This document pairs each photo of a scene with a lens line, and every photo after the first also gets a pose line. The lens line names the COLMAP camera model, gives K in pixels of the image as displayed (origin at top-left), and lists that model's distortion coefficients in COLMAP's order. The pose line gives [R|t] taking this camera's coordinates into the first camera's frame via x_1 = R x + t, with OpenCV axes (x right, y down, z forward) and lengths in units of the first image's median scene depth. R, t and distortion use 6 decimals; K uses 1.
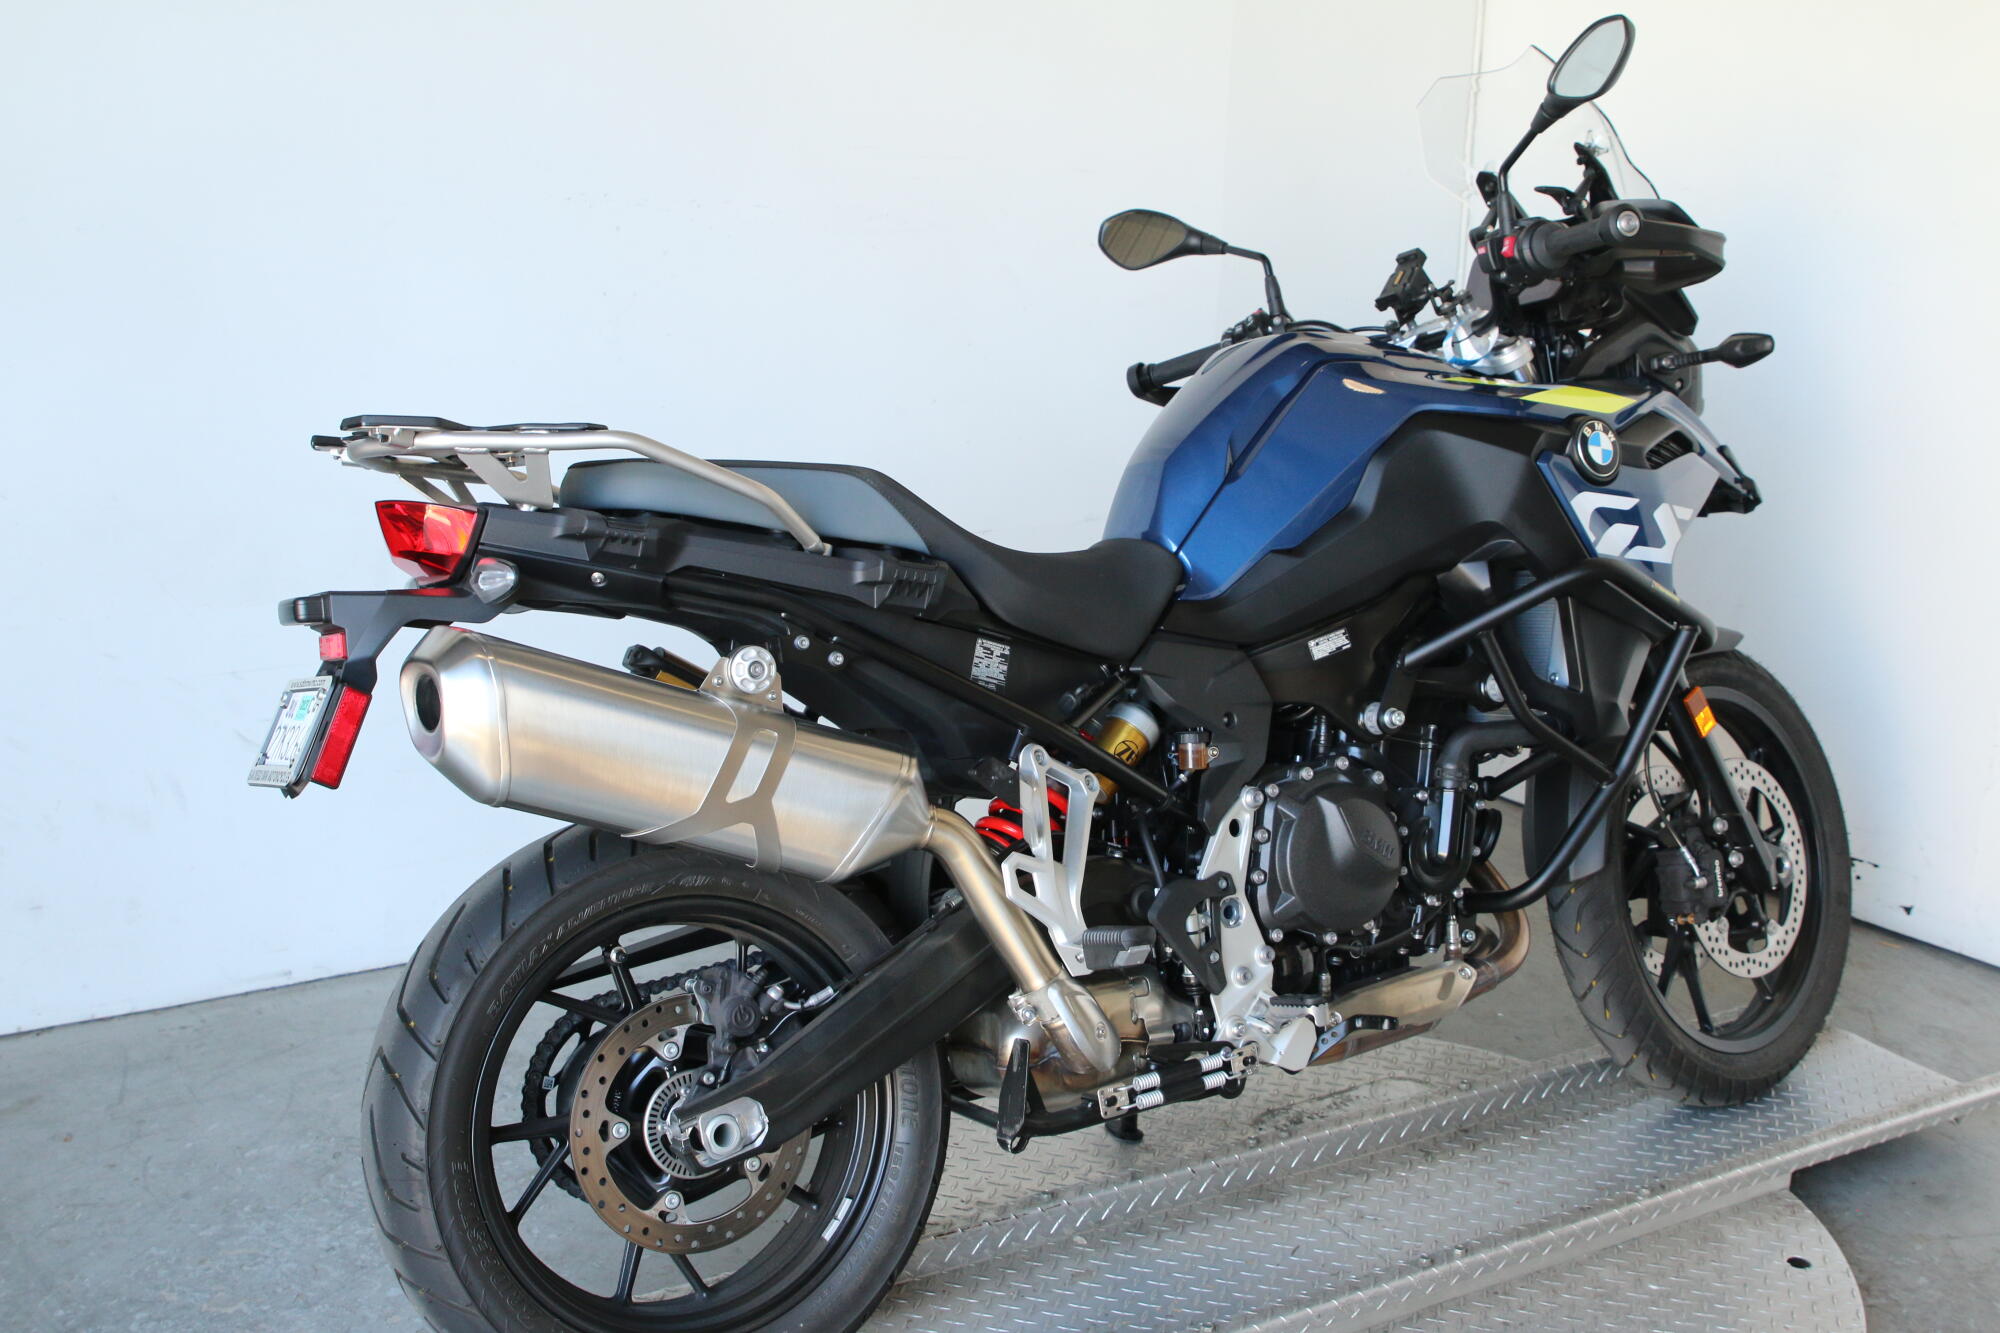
lens RADIAL K [[2197.0, 0, 983.8], [0, 2197.0, 664.7], [0, 0, 1]] dist [-0.097673, 0.000000]
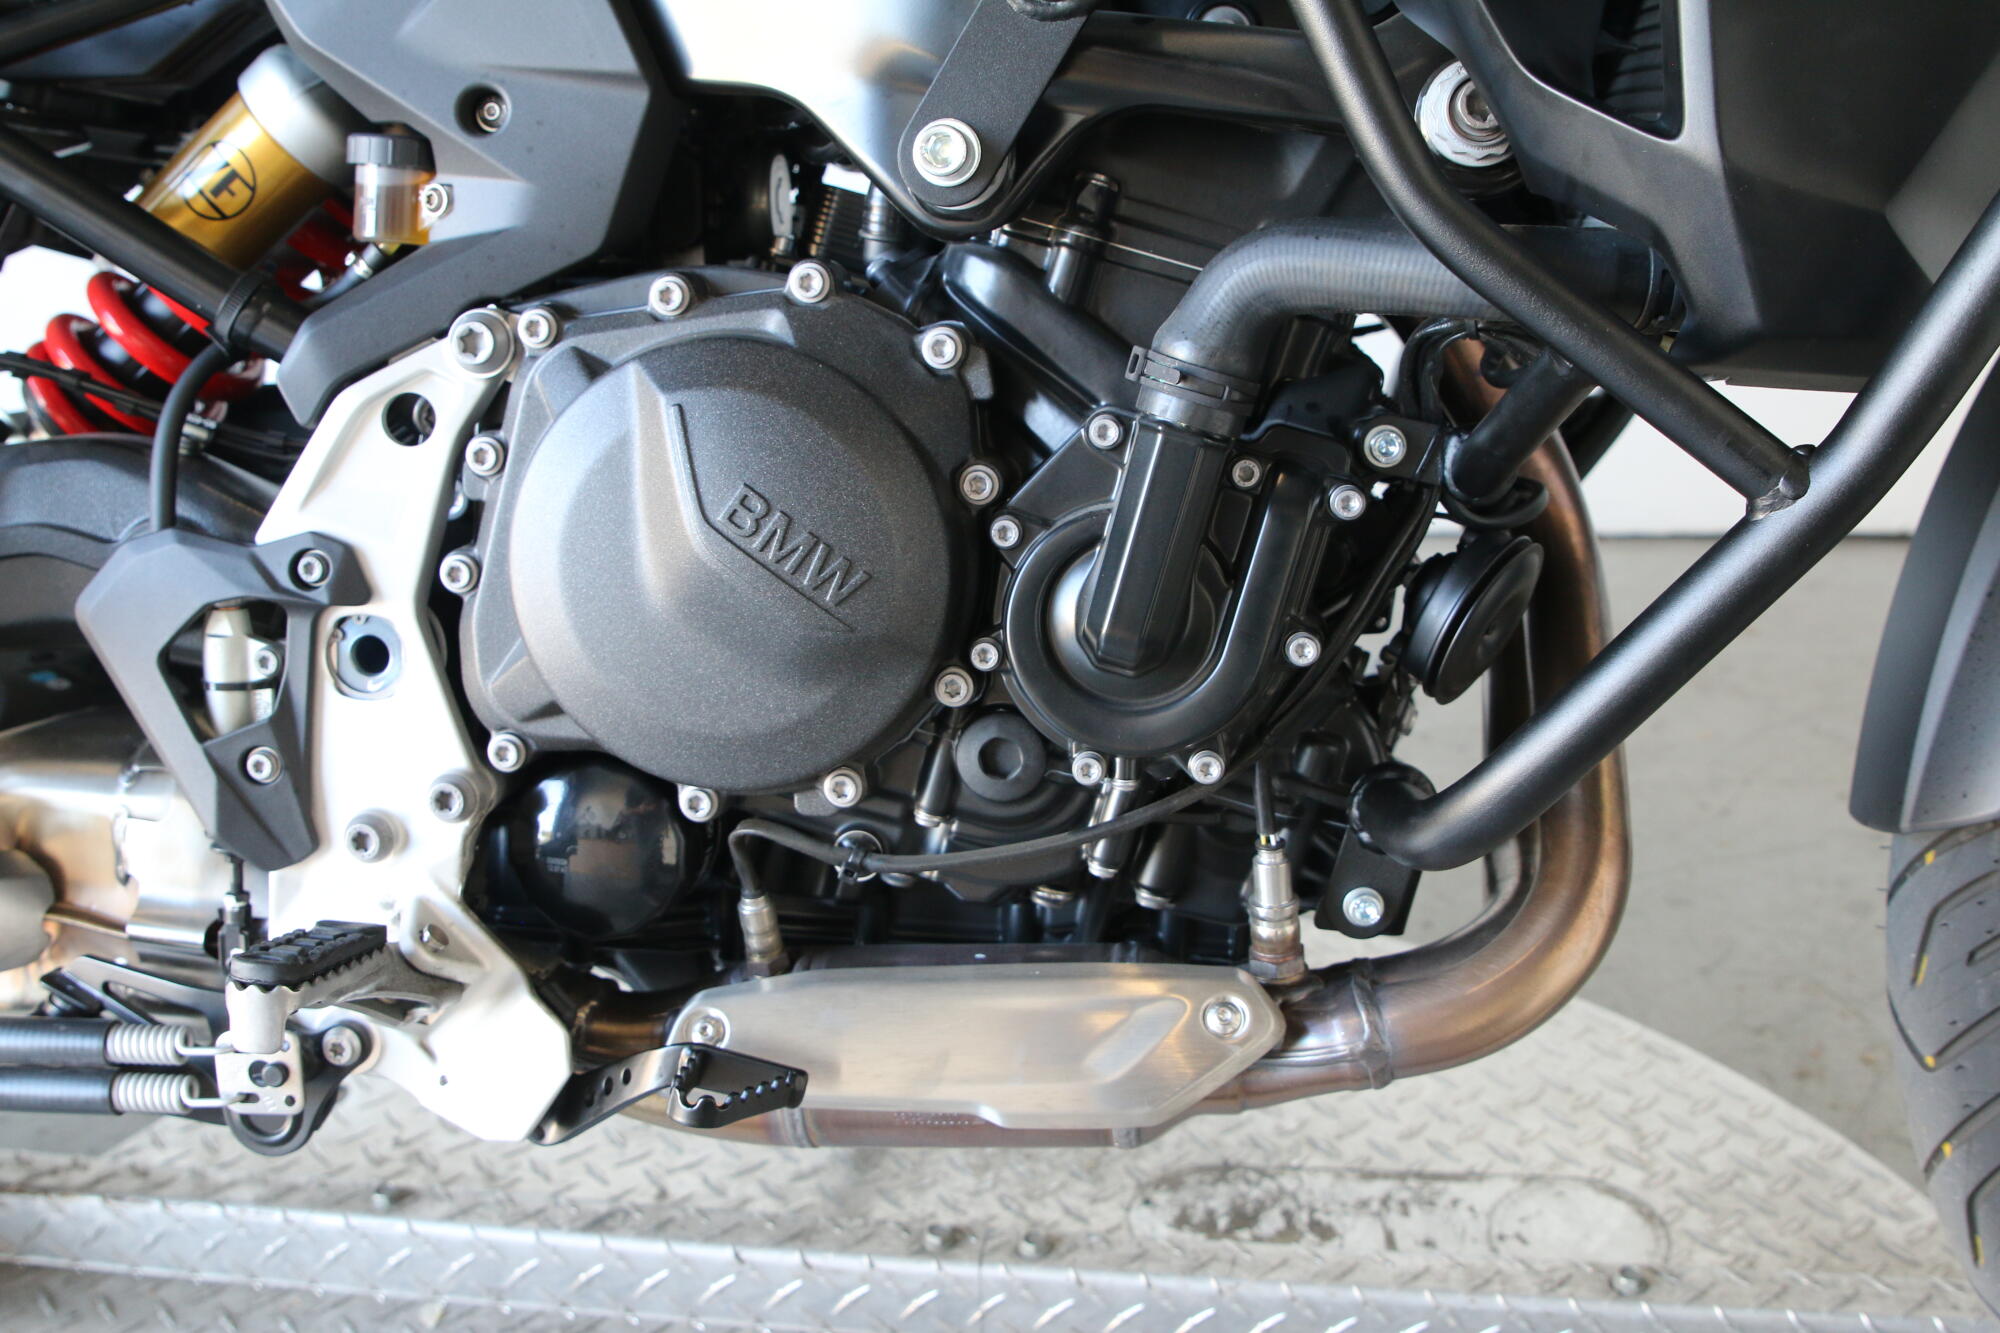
lens RADIAL K [[2197.0, 0, 974.6], [0, 2197.0, 640.5], [0, 0, 1]] dist [-0.097673, 0.000000]
pose [[0.790783, 0.202626, -0.577586, 0.403956], [-0.112691, 0.975683, 0.187998, 0.035134], [0.601634, -0.083577, 0.794388, 0.806956]]
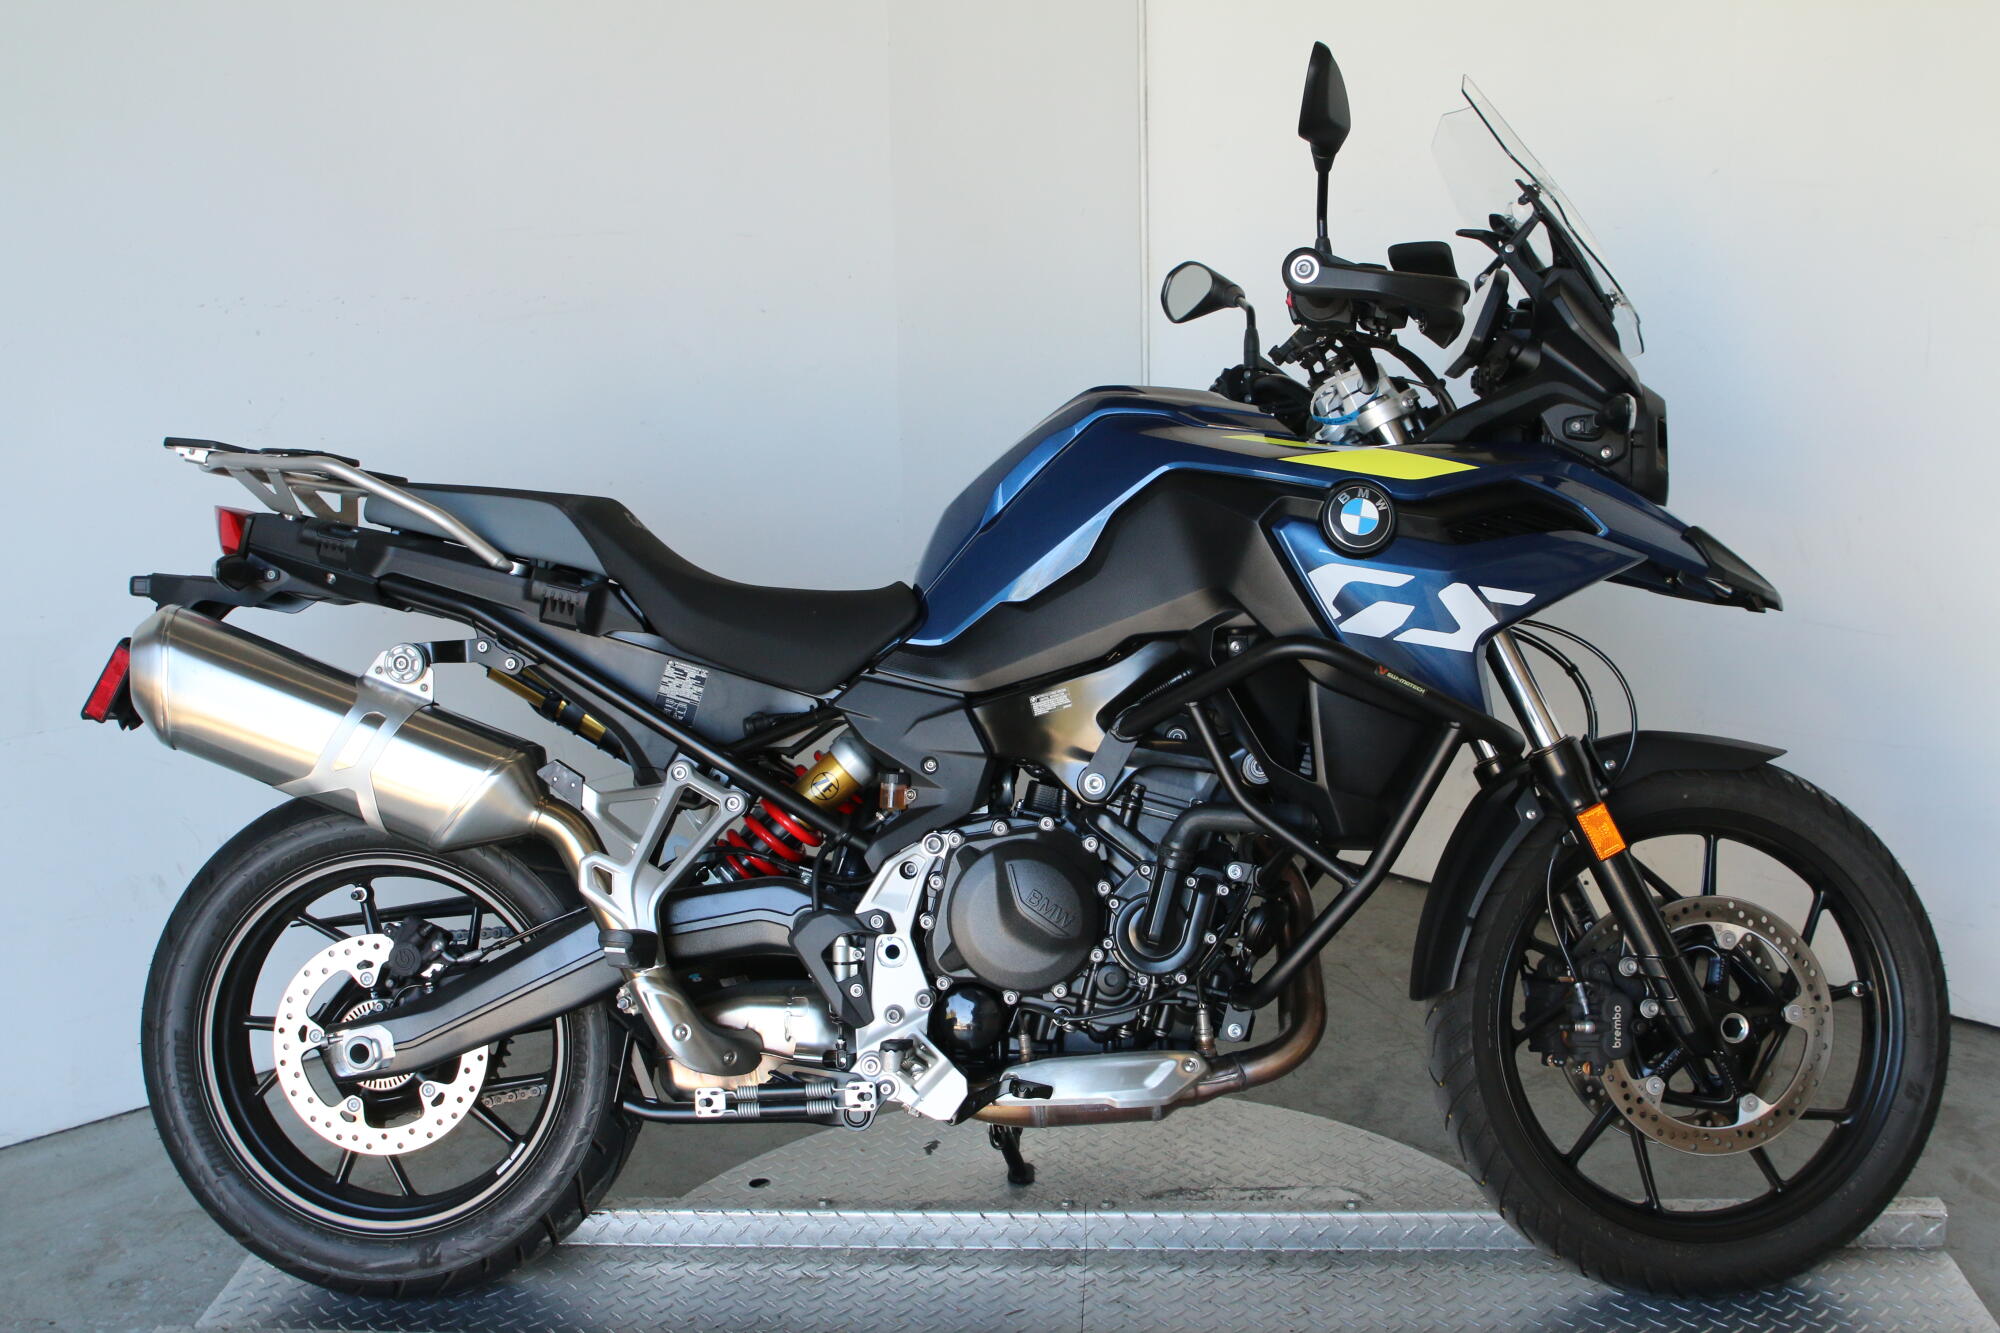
lens RADIAL K [[2197.0, 0, 1007.2], [0, 2197.0, 677.3], [0, 0, 1]] dist [-0.097673, 0.000000]
pose [[0.838041, 0.088346, -0.538408, 0.717416], [-0.097271, 0.995187, 0.011893, -0.032138], [0.536867, 0.042404, 0.842600, 0.170754]]
